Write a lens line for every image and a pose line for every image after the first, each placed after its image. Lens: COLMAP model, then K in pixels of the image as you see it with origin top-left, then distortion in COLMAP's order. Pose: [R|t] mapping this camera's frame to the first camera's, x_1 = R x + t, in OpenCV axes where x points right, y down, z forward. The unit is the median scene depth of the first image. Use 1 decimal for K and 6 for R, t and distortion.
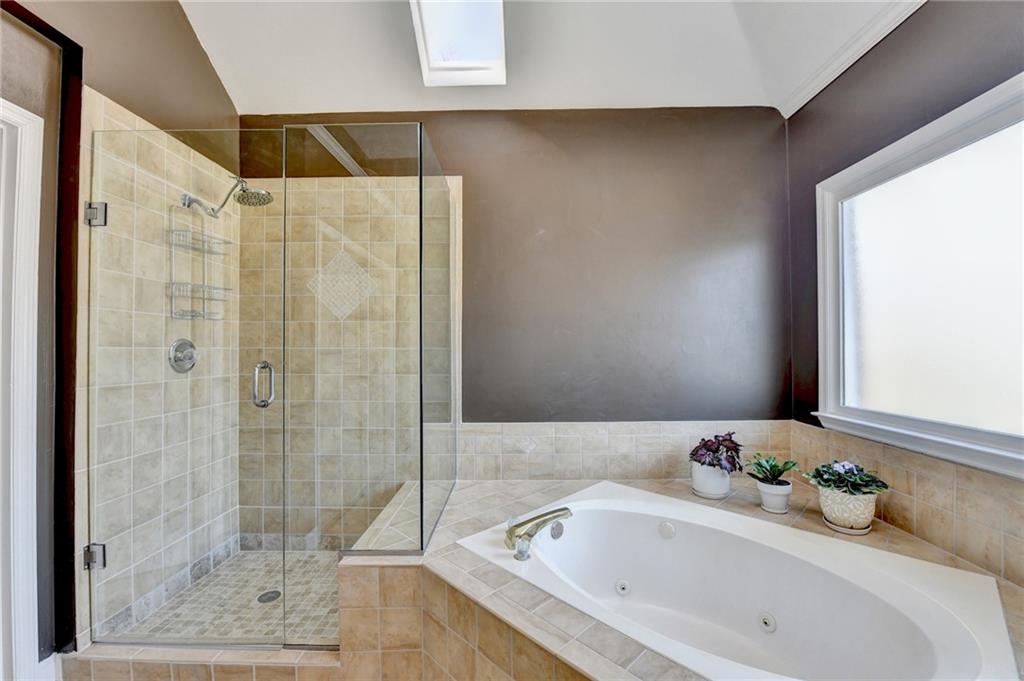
lens RADIAL K [[421.4, 0, 512.1], [0, 421.4, 342.4], [0, 0, 1]] dist [-0.017790, -0.001362]
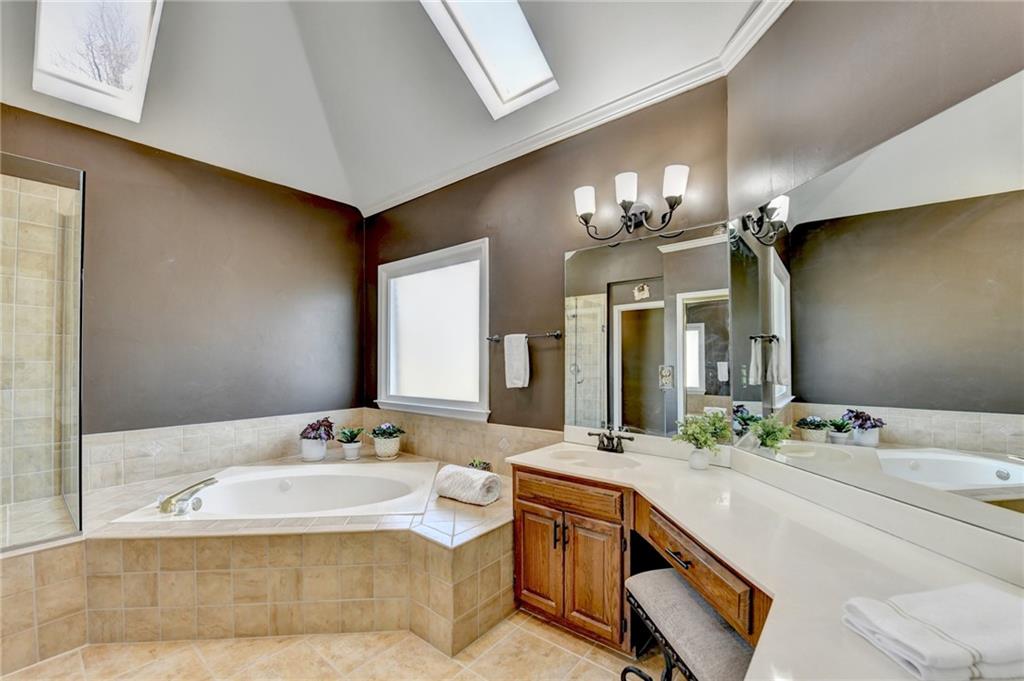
lens RADIAL K [[421.4, 0, 503.6], [0, 421.4, 357.6], [0, 0, 1]] dist [-0.017790, -0.001362]
pose [[0.637926, 0.009658, 0.770037, -0.278056], [-0.010001, 0.999941, -0.004256, -0.003373], [-0.770032, -0.004986, 0.637985, -0.527243]]
